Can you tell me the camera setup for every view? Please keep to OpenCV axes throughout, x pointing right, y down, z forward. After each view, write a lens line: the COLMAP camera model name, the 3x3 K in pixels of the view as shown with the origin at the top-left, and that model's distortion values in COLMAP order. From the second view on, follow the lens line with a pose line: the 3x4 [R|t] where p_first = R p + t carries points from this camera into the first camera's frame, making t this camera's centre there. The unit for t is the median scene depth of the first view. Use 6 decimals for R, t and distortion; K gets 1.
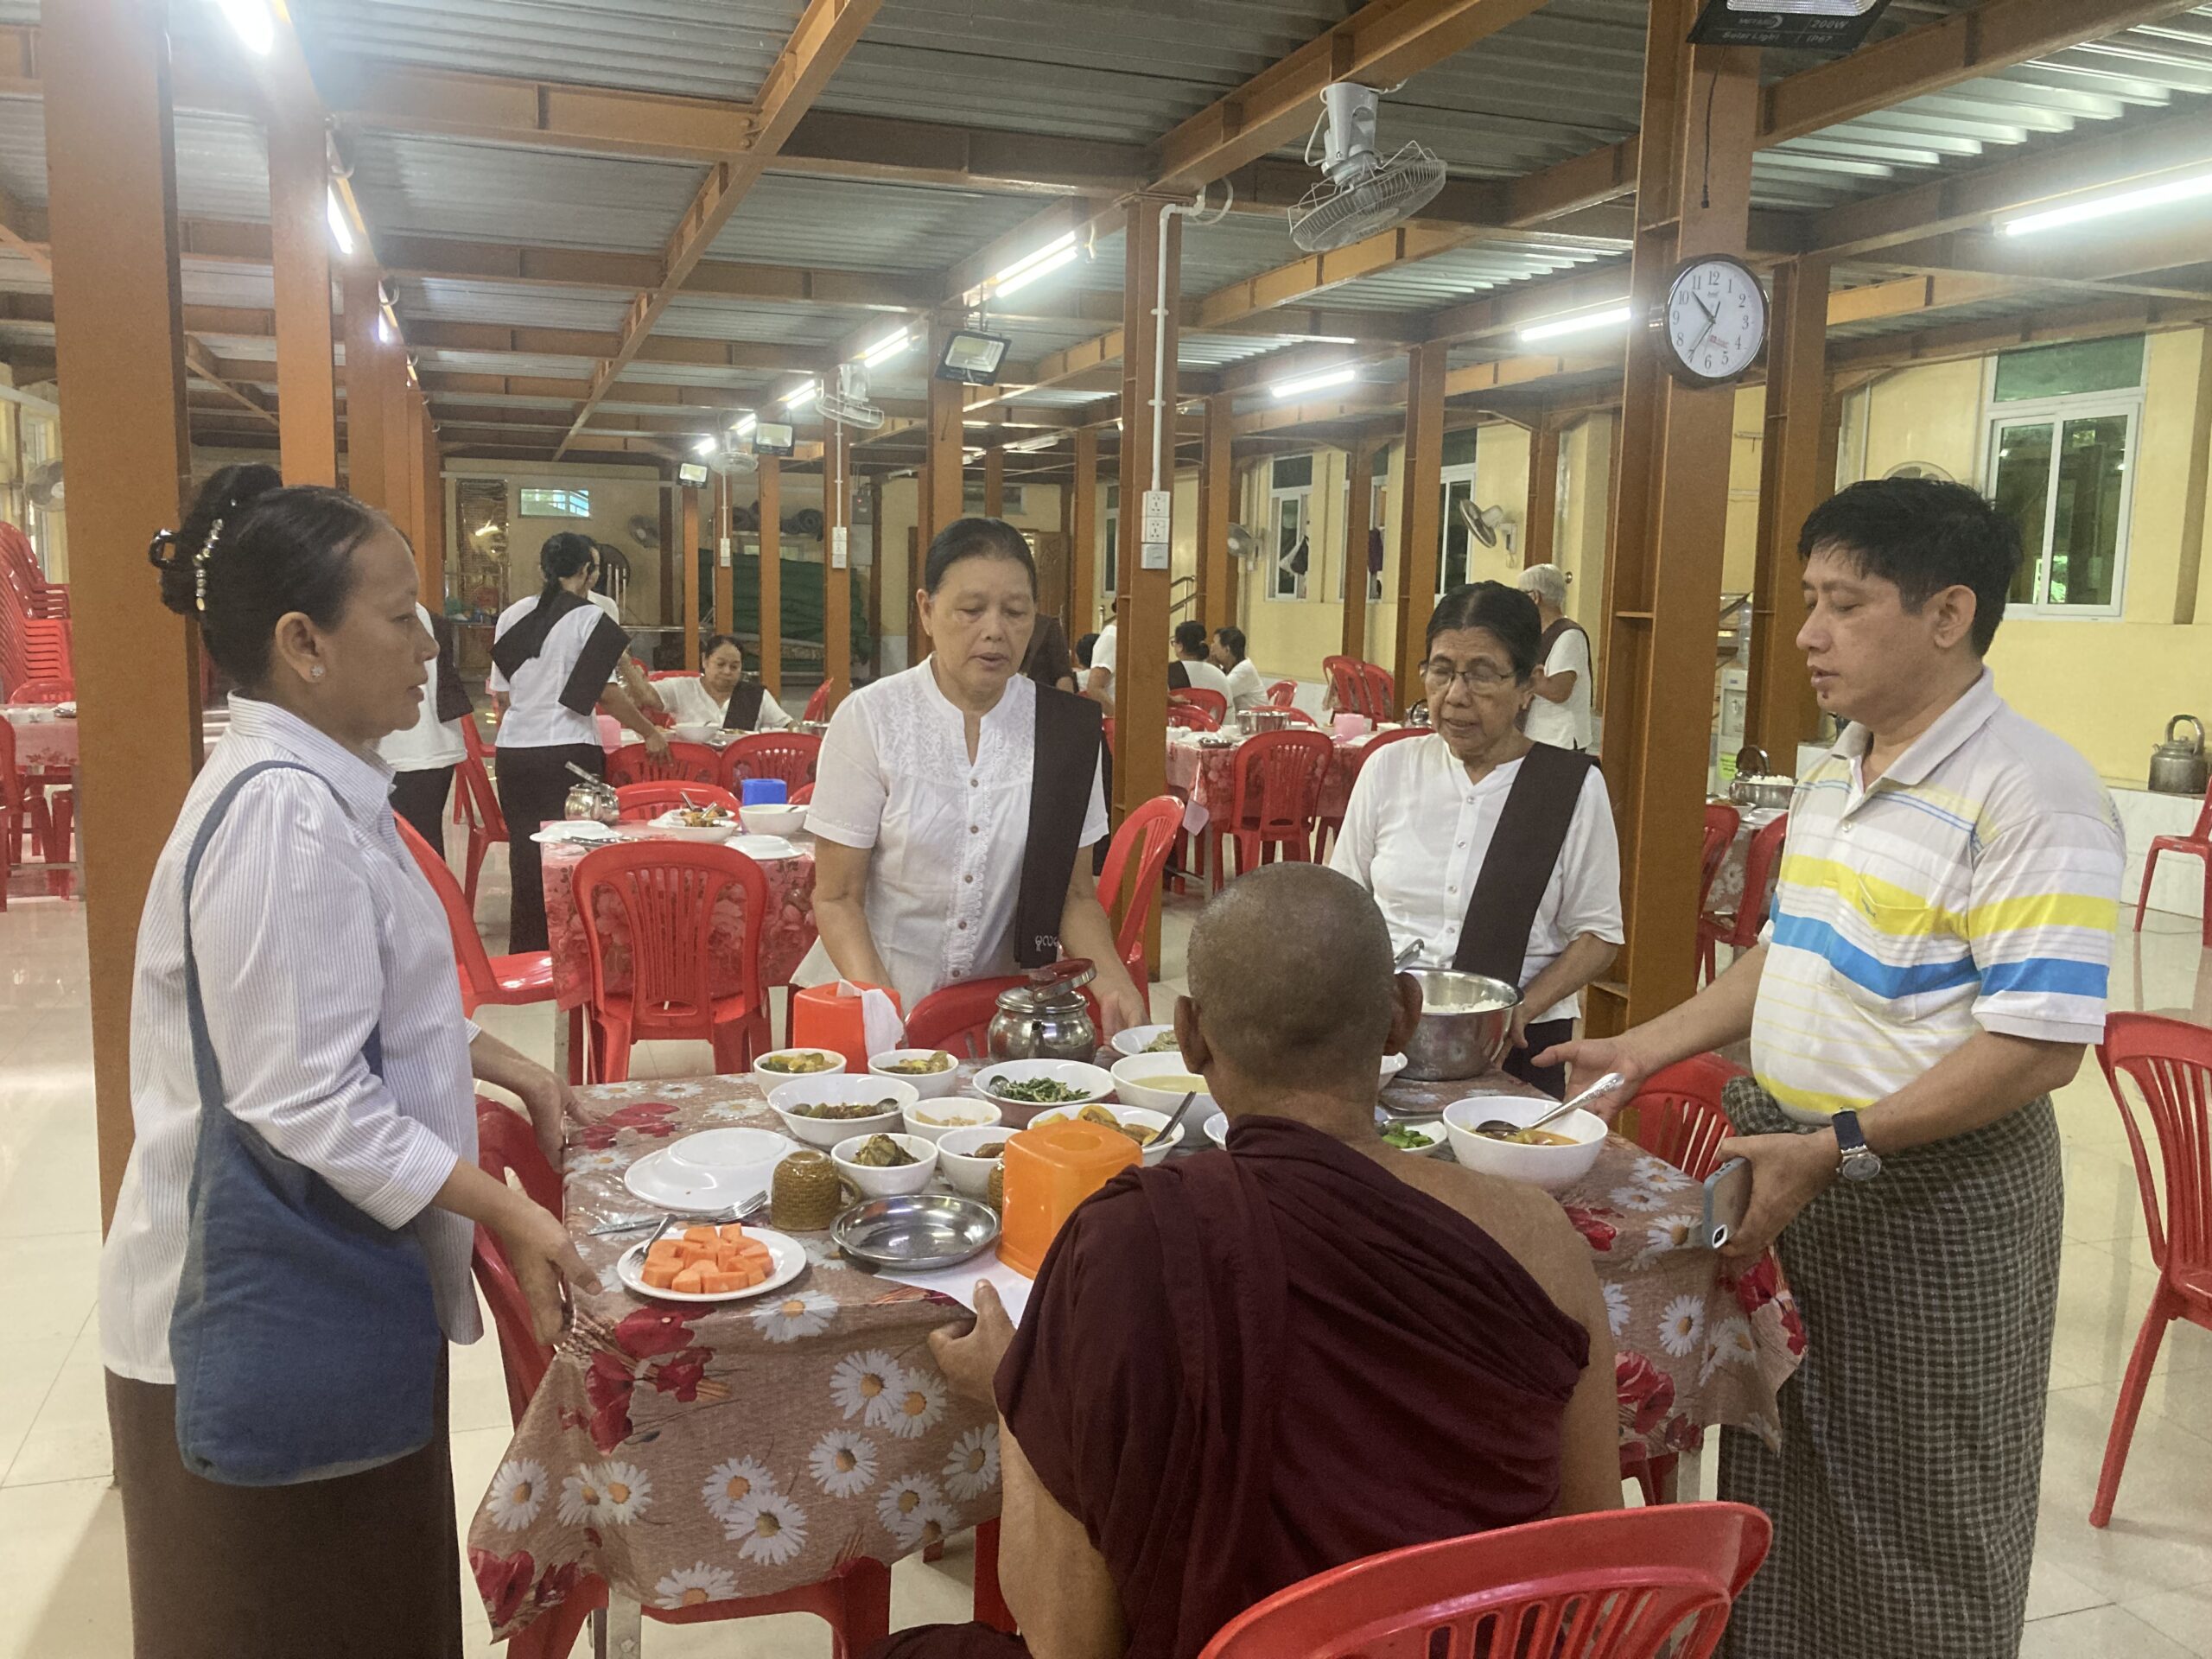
lens RADIAL K [[1808.3, 0, 1106.0], [0, 1808.3, 829.5], [0, 0, 1]] dist [0.049614, -0.003348]
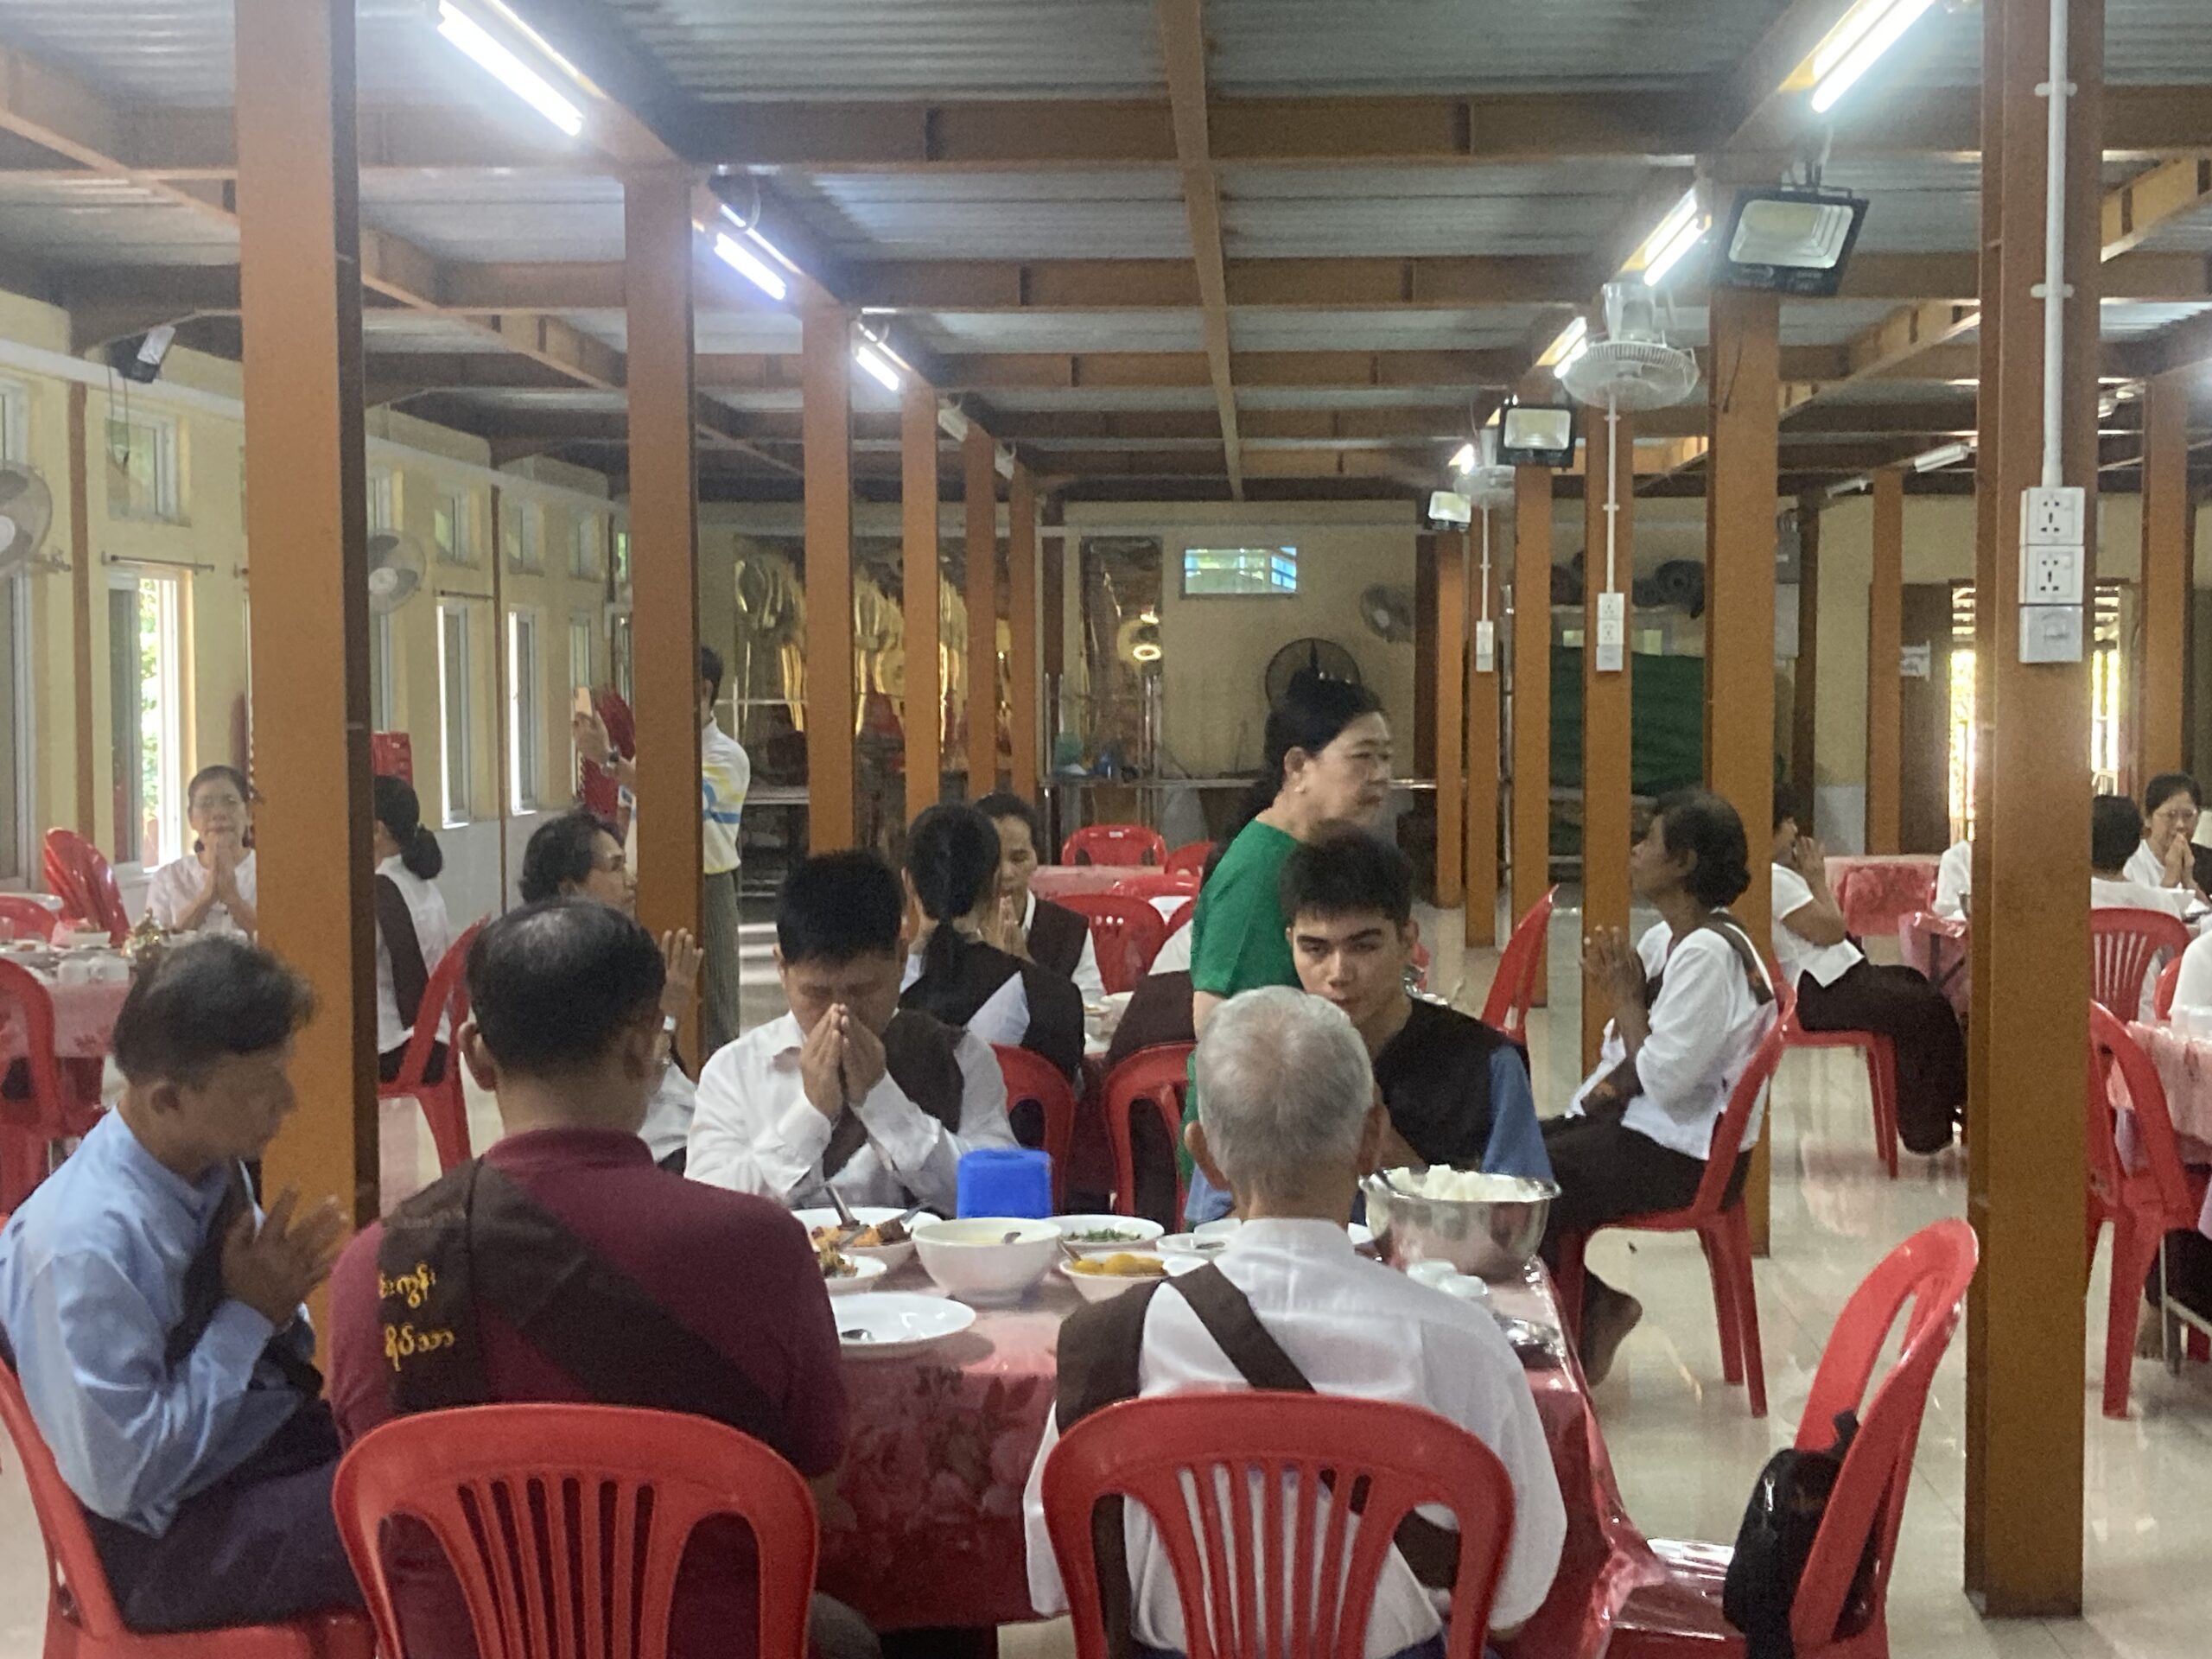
lens RADIAL K [[3096.4, 0, 1155.1], [0, 3096.4, 829.6], [0, 0, 1]] dist [0.361308, -1.478245]
pose [[0.932619, -0.005403, -0.360822, 0.044679], [-0.027085, 0.996019, -0.084924, -0.015266], [0.359845, 0.088974, 0.928760, 0.098023]]
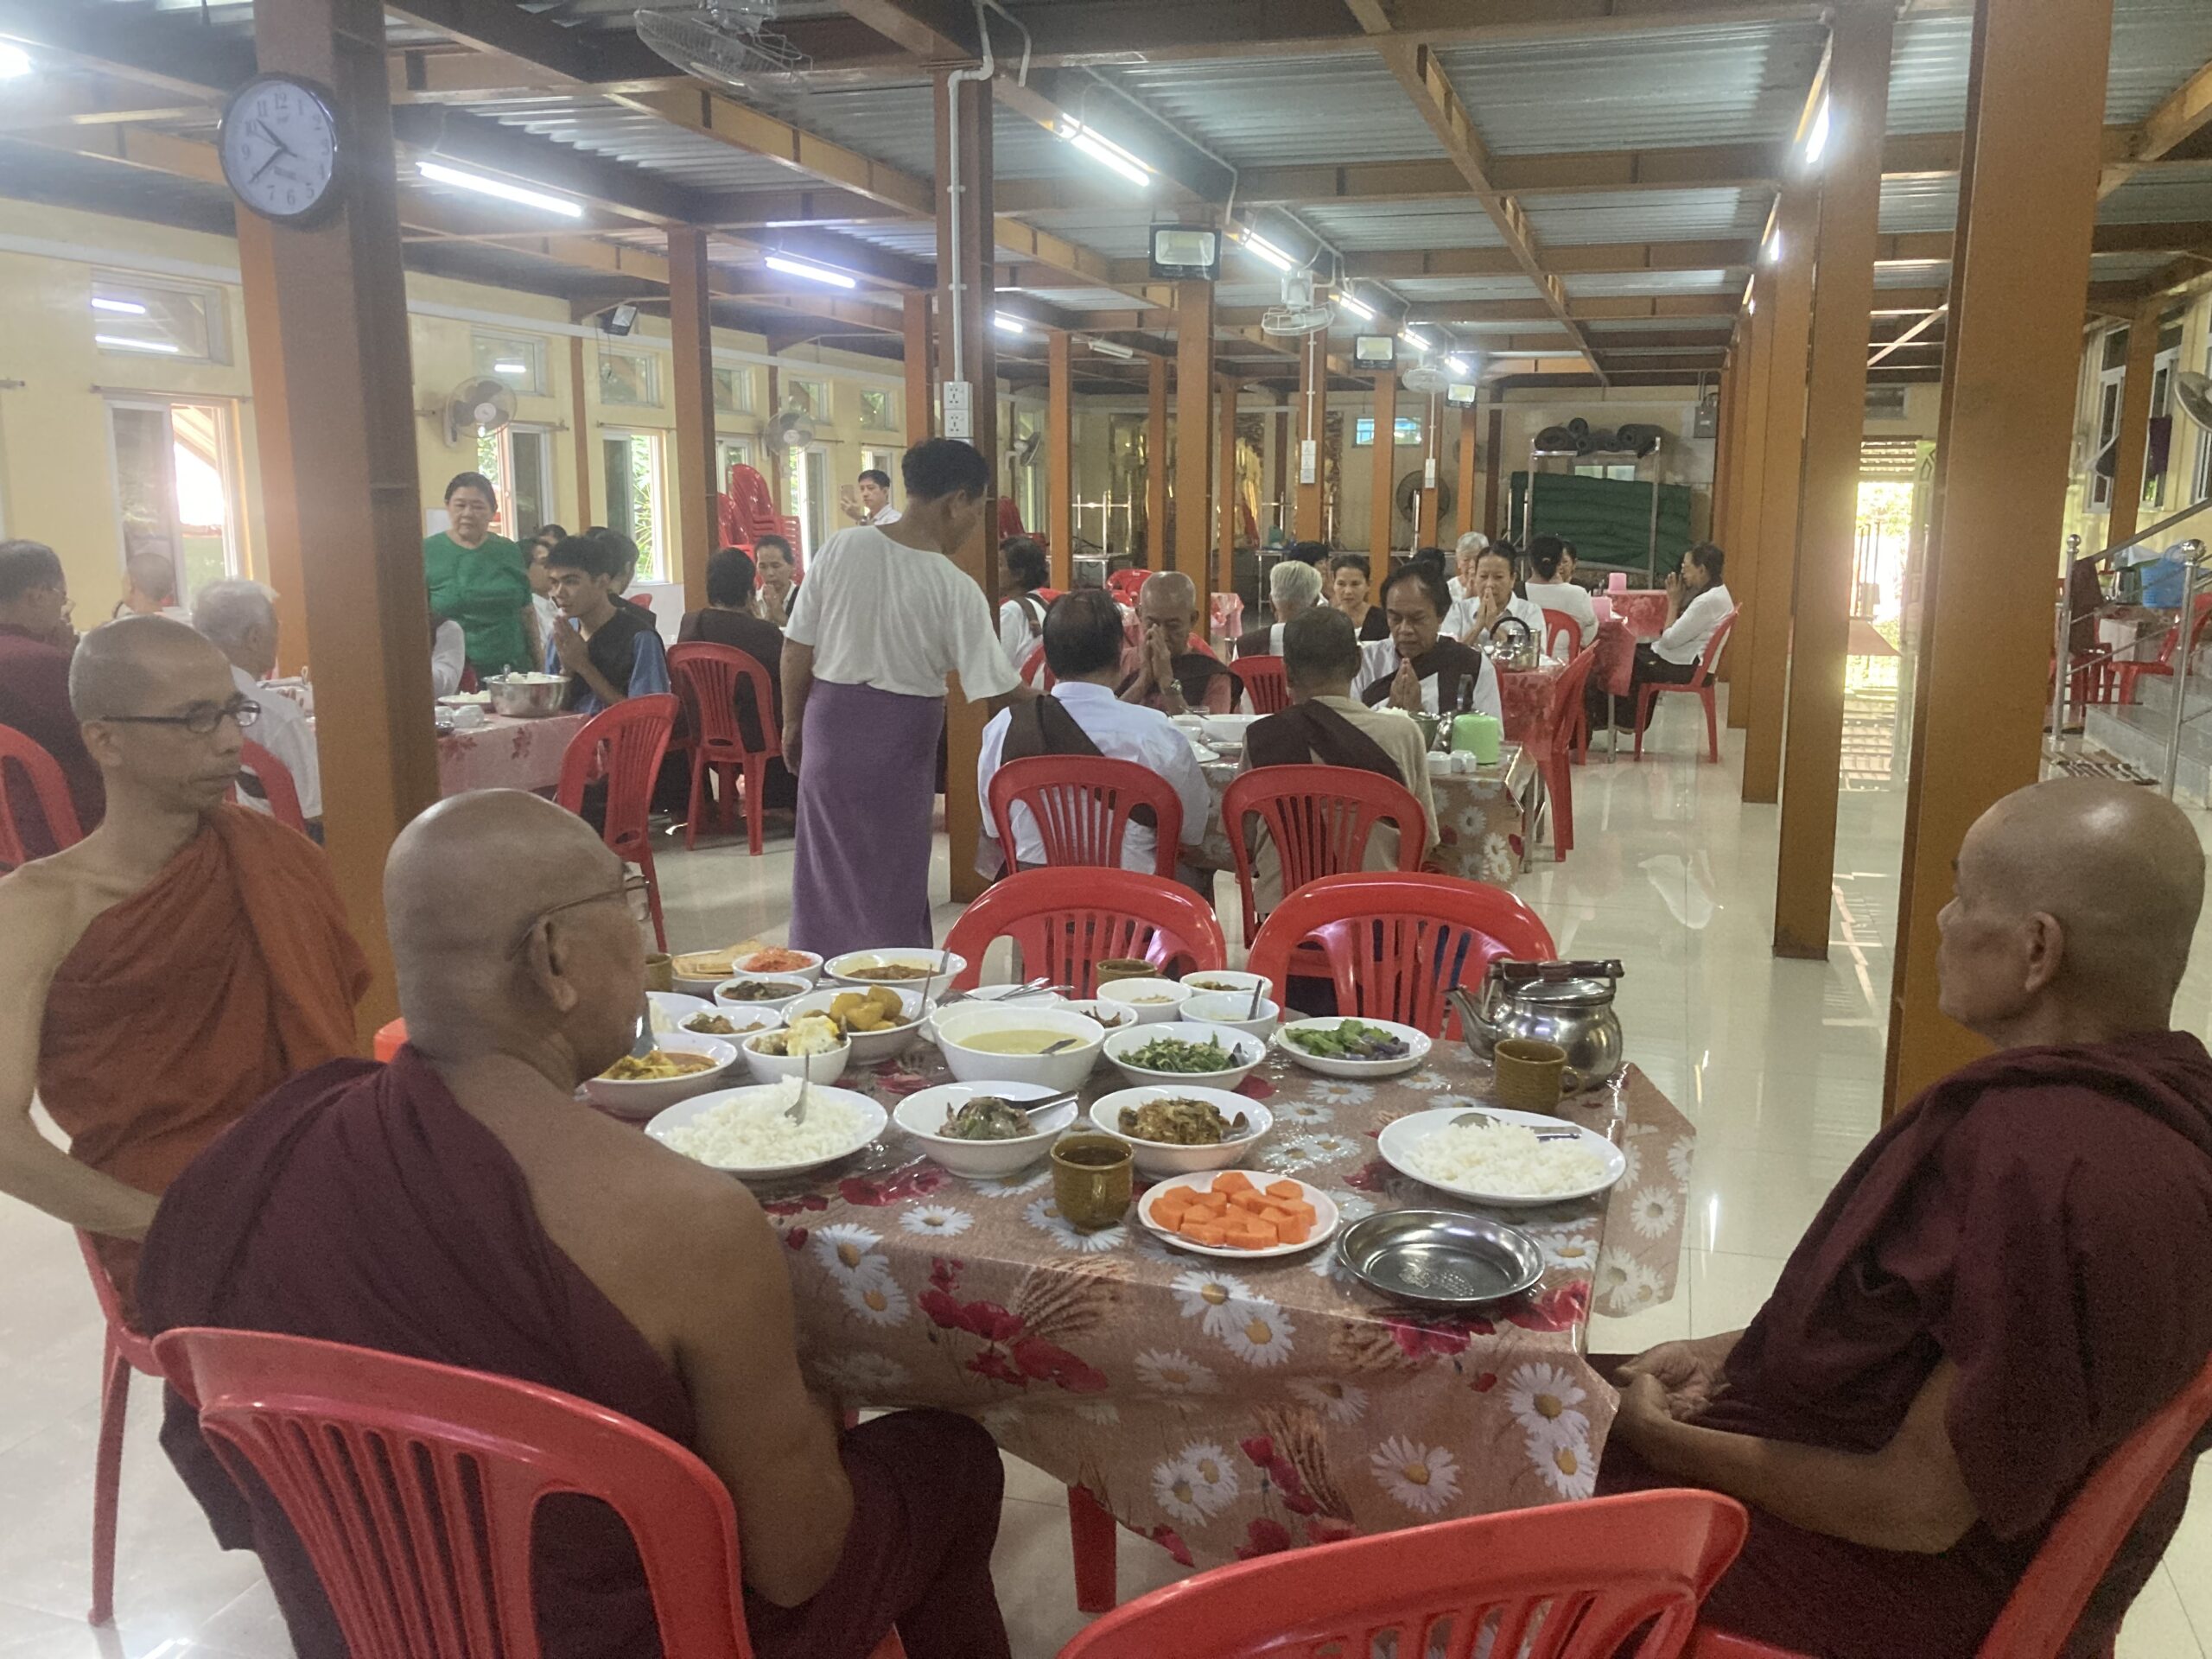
lens RADIAL K [[1808.3, 0, 1106.0], [0, 1808.3, 829.5], [0, 0, 1]] dist [0.049614, -0.003348]
pose [[0.790126, 0.096609, -0.605283, 0.303367], [-0.075231, 0.995320, 0.060658, -0.008252], [0.608310, -0.002392, 0.793696, 0.131503]]
